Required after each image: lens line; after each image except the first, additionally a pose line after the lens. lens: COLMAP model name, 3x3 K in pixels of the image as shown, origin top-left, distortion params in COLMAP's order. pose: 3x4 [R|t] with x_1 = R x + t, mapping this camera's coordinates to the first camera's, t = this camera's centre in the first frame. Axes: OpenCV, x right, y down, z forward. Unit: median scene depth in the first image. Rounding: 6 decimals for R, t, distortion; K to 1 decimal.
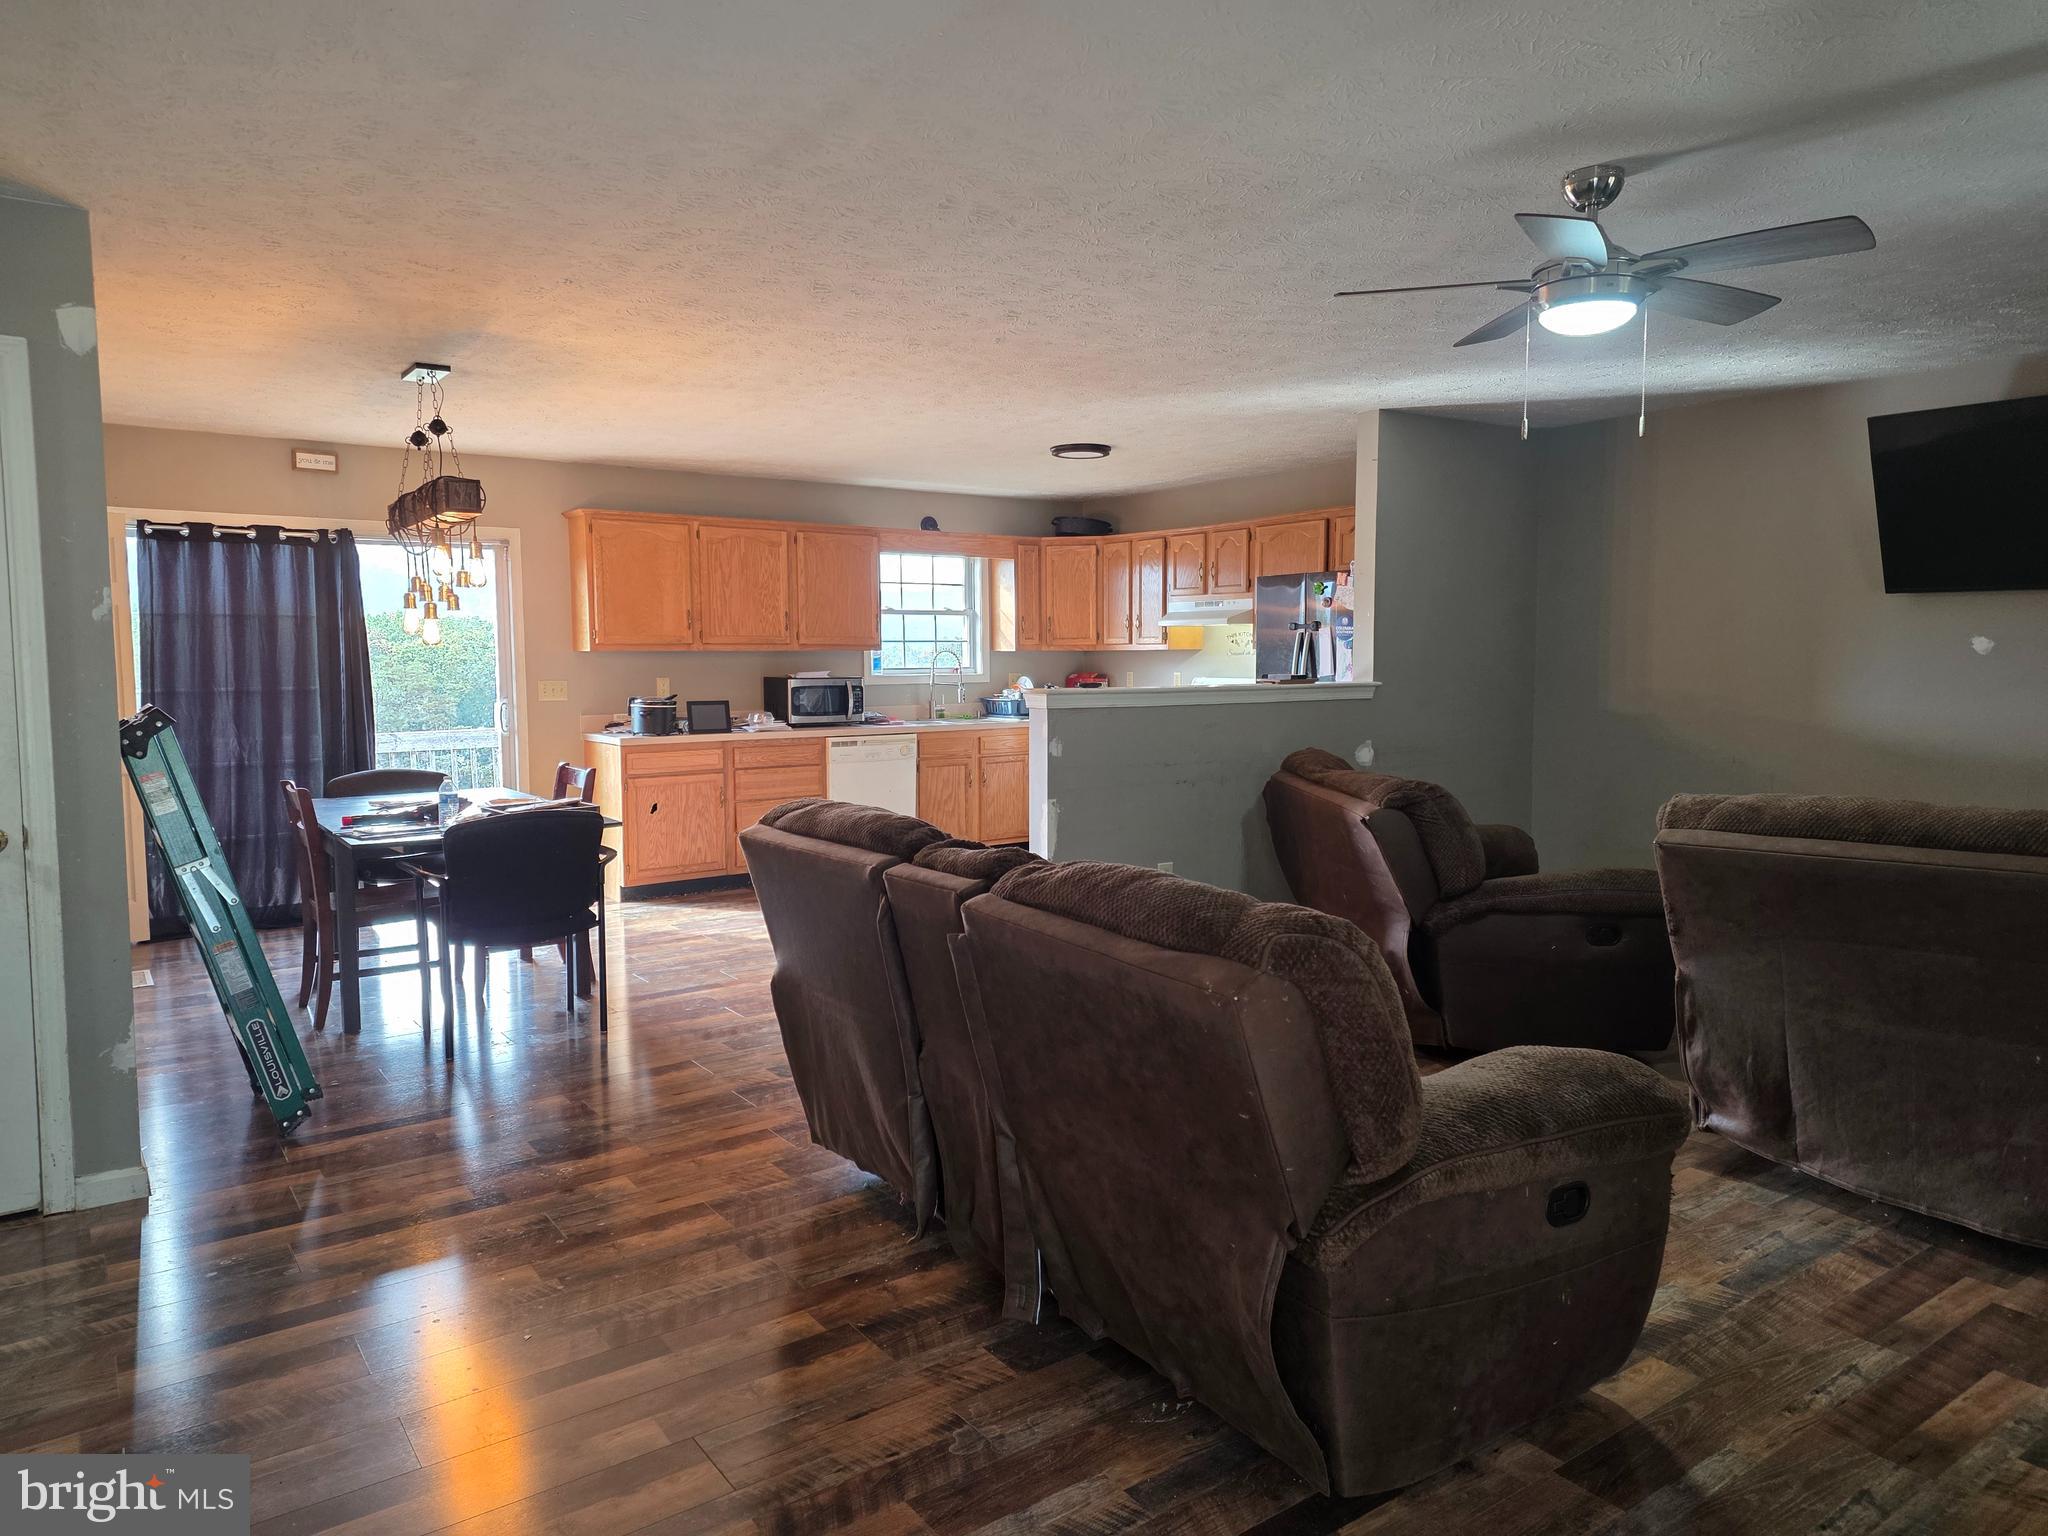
lens RADIAL K [[1364.4, 0, 1035.8], [0, 1364.4, 730.4], [0, 0, 1]] dist [0.090268, -0.066403]
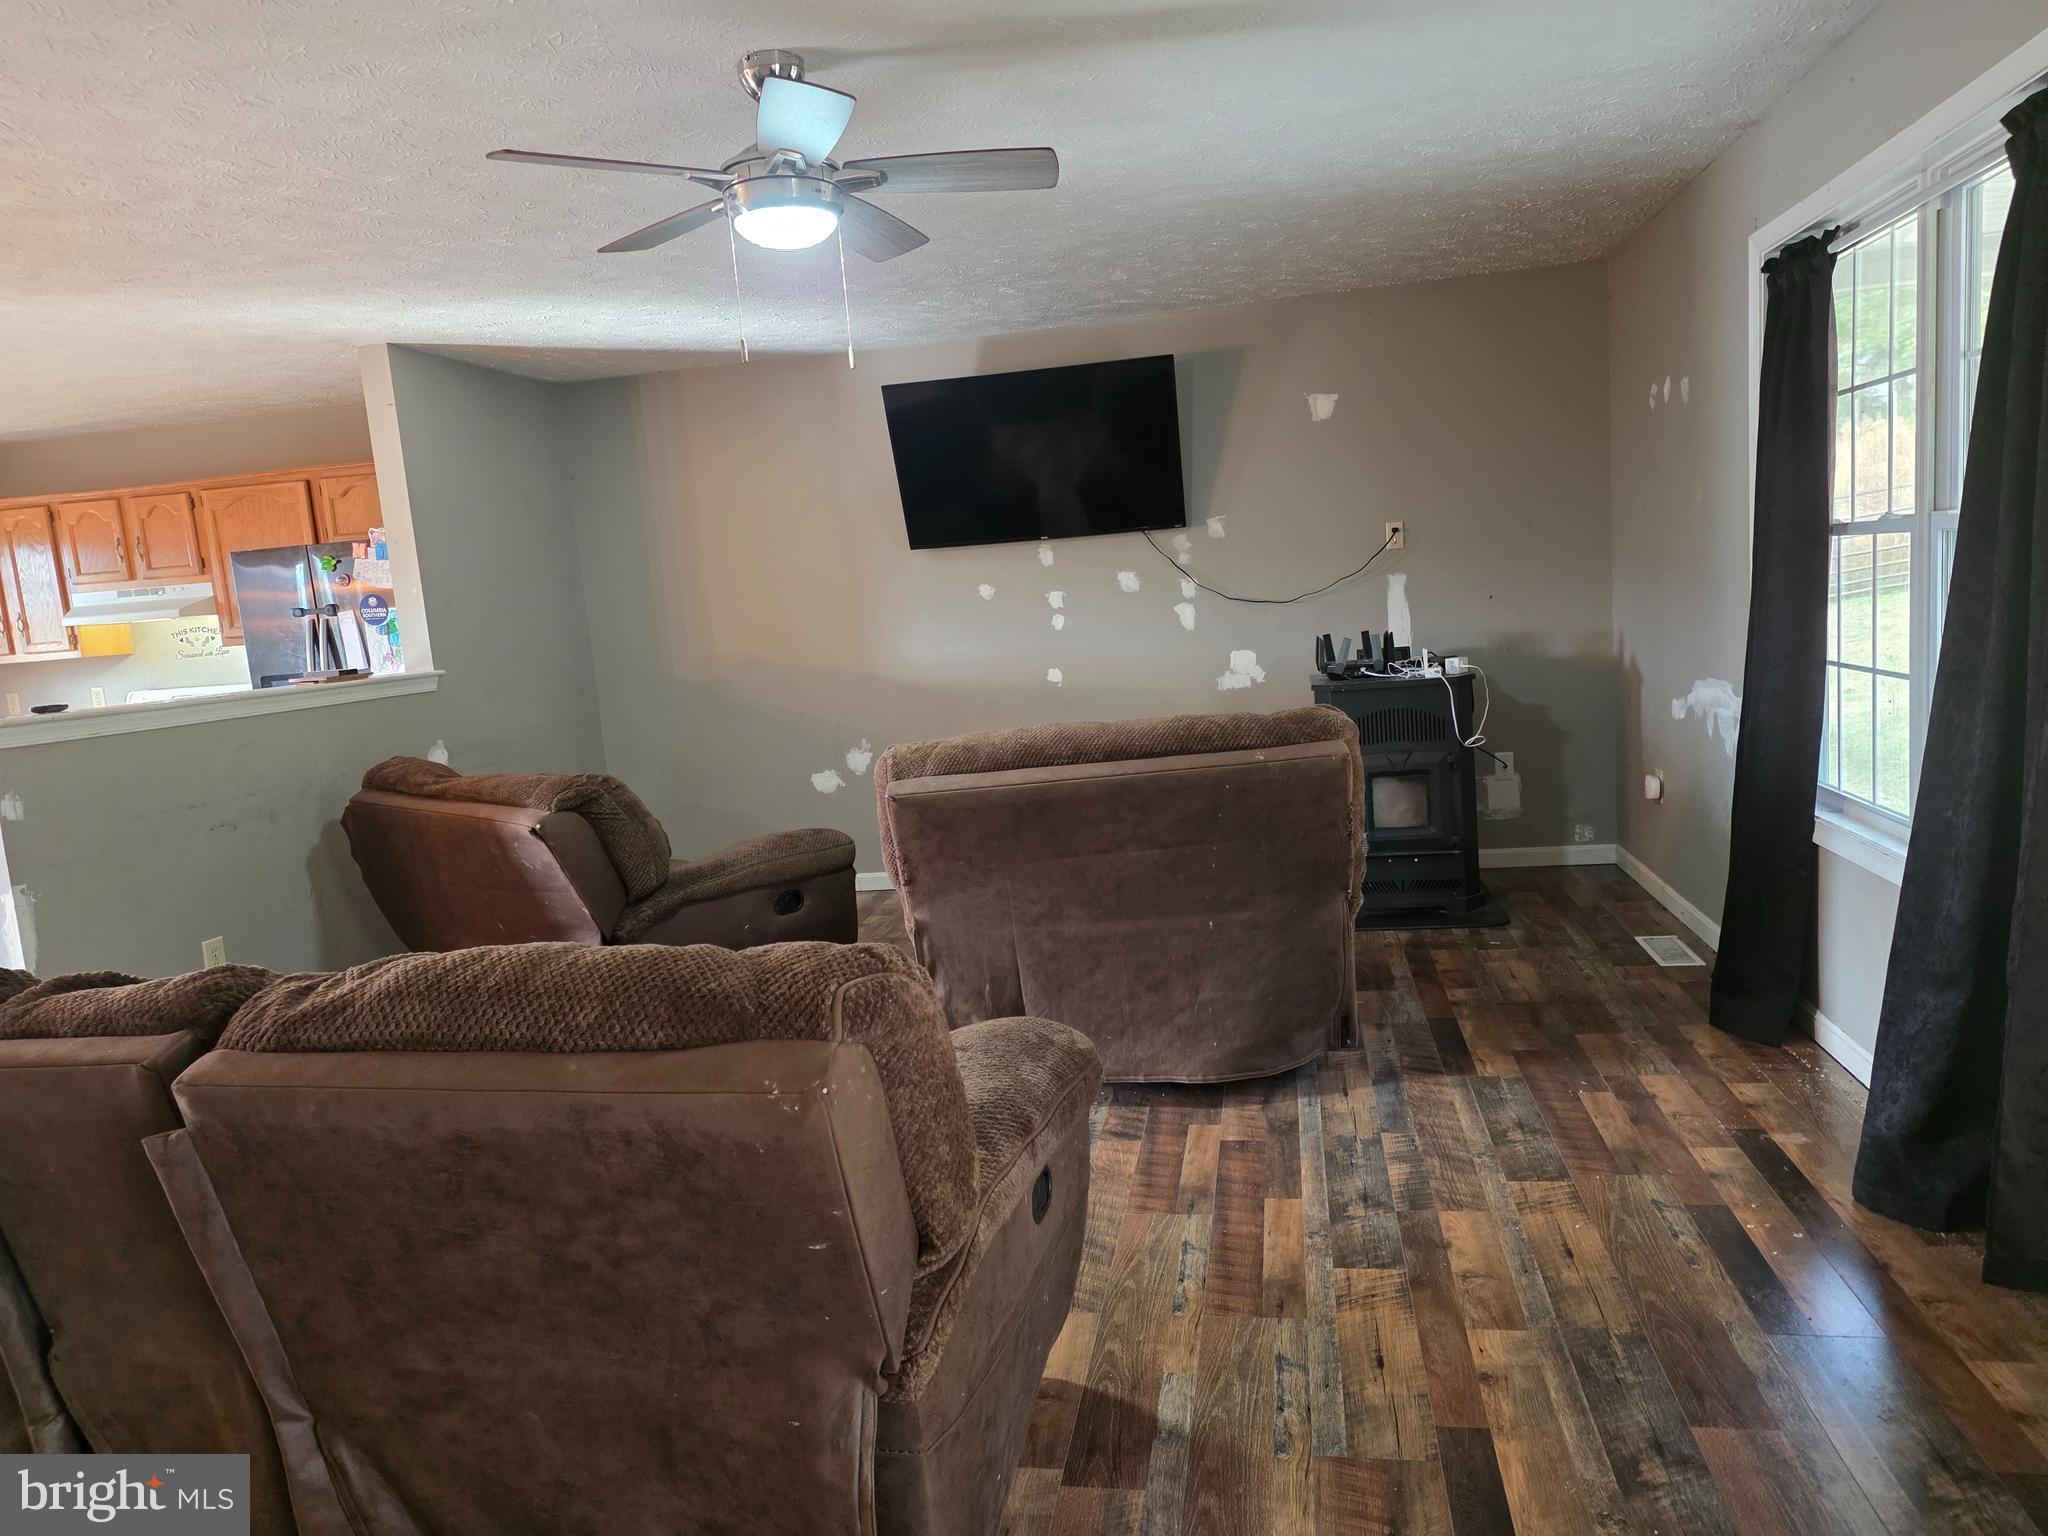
lens RADIAL K [[1364.4, 0, 1025.3], [0, 1364.4, 759.7], [0, 0, 1]] dist [0.090268, -0.066403]
pose [[0.723700, -0.141552, 0.675441, -0.139648], [0.119309, 0.989664, 0.079570, -0.010433], [-0.679723, 0.023002, 0.733108, 0.245980]]
